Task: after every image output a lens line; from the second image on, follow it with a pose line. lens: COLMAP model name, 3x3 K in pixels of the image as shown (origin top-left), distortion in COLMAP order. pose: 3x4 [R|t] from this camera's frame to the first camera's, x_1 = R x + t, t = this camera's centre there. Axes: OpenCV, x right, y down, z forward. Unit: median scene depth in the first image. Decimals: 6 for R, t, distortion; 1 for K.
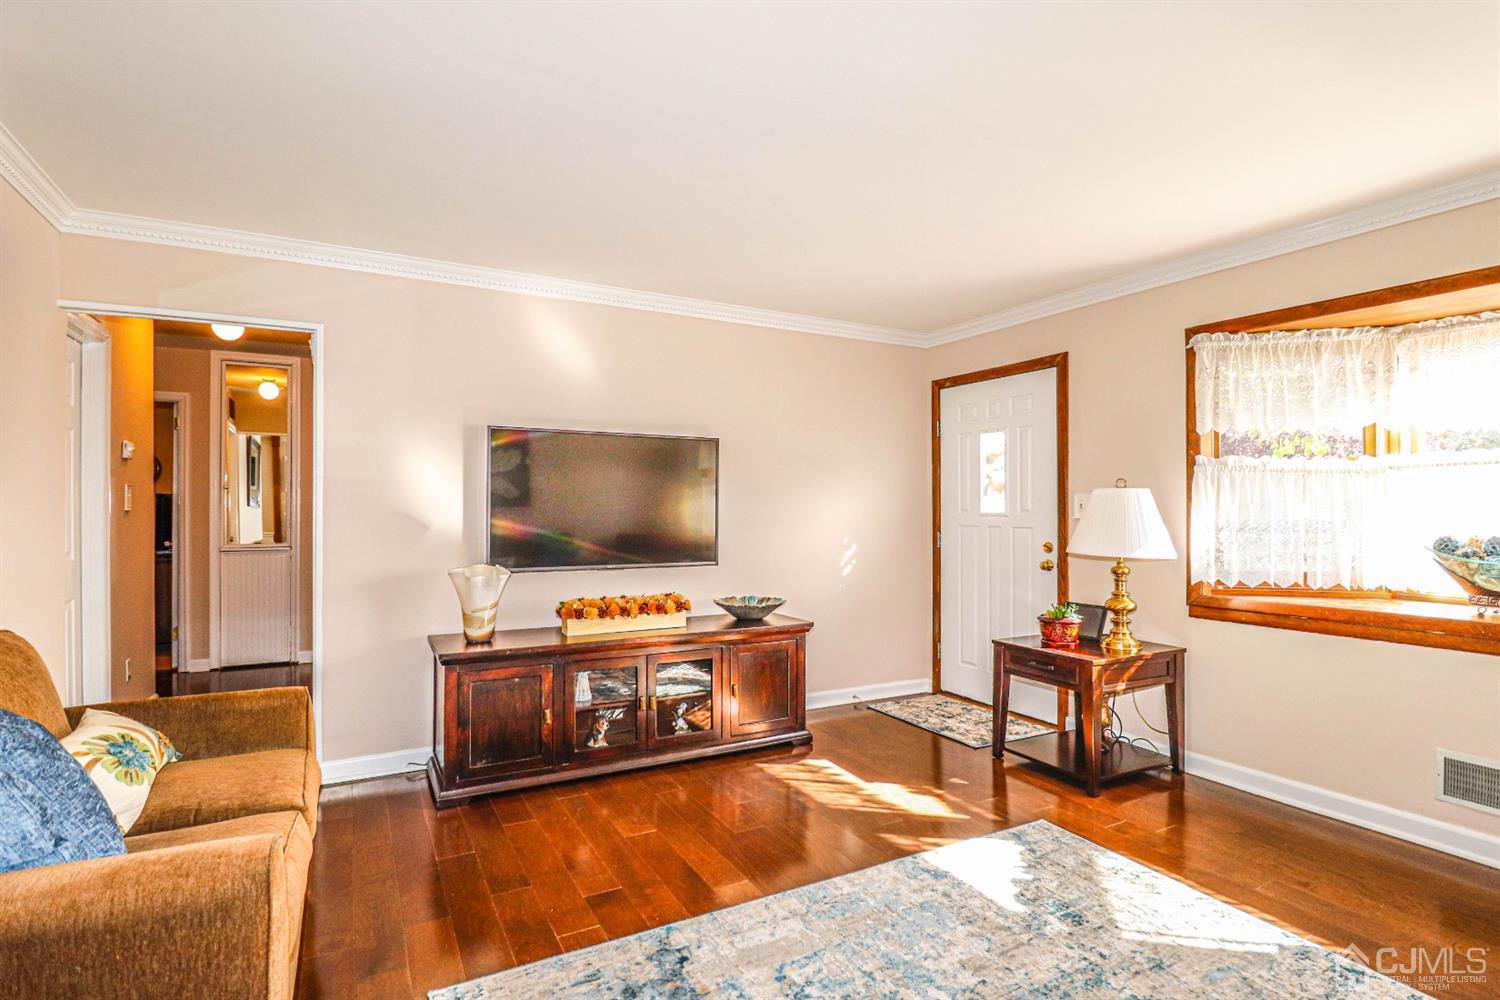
lens RADIAL K [[709.1, 0, 747.1], [0, 709.1, 497.0], [0, 0, 1]] dist [-0.001929, -0.012932]
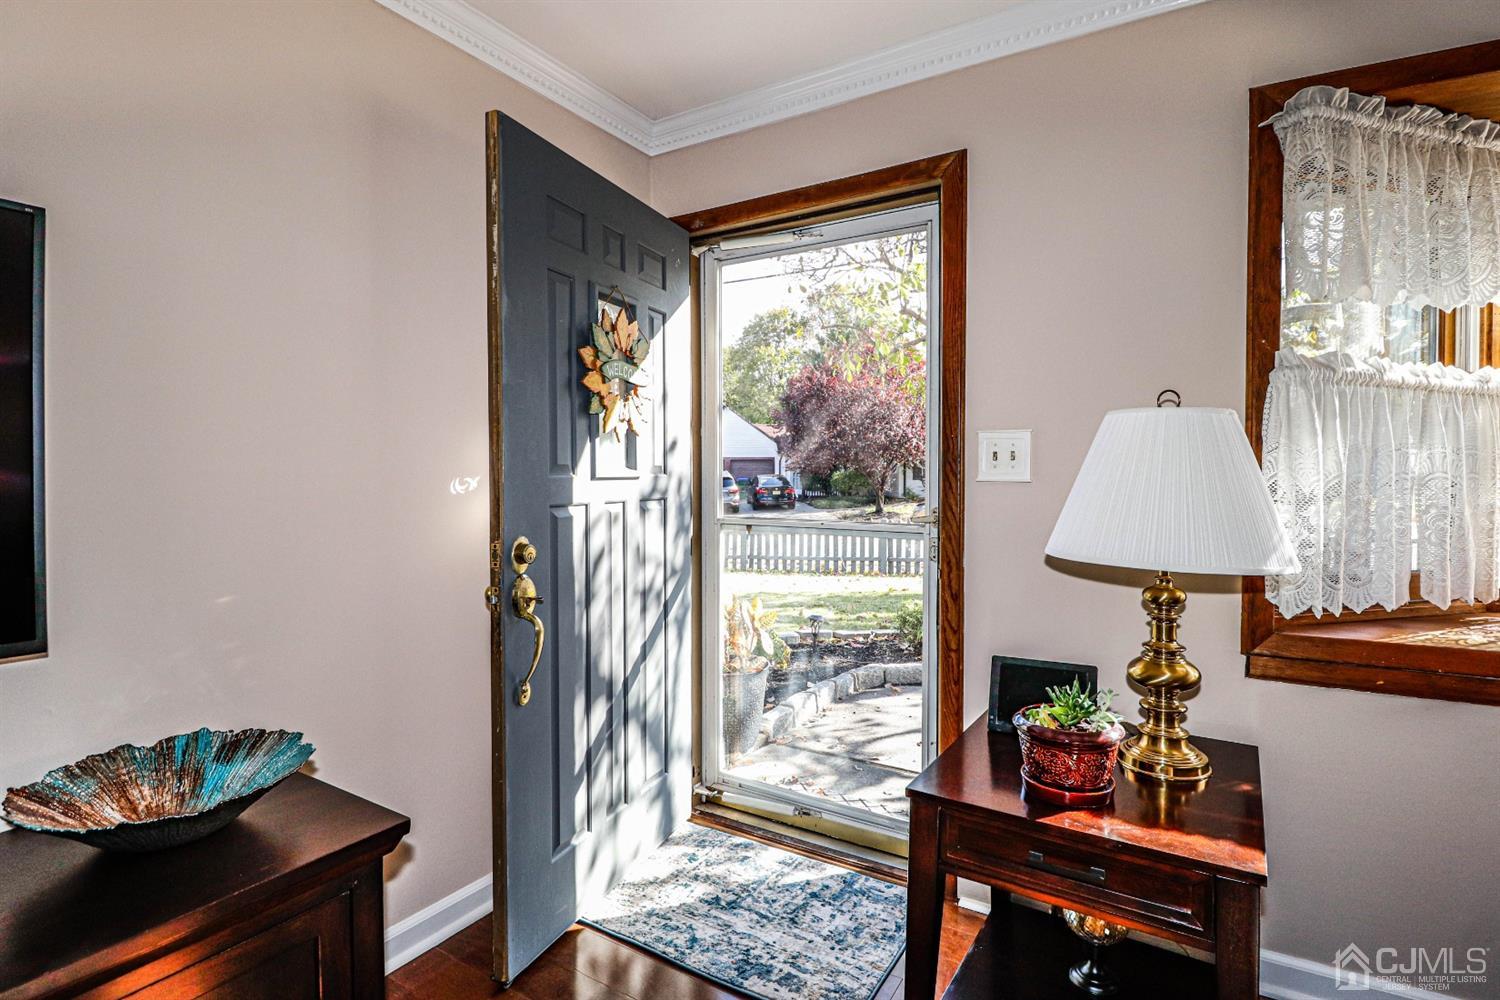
lens RADIAL K [[732.4, 0, 747.1], [0, 732.4, 458.8], [0, 0, 1]] dist [-0.000286, -0.000096]
pose [[0.872809, 0.001615, 0.488059, 0.070590], [-0.003045, 0.999993, 0.002136, 0.016486], [-0.488053, -0.003351, 0.872808, 0.714730]]
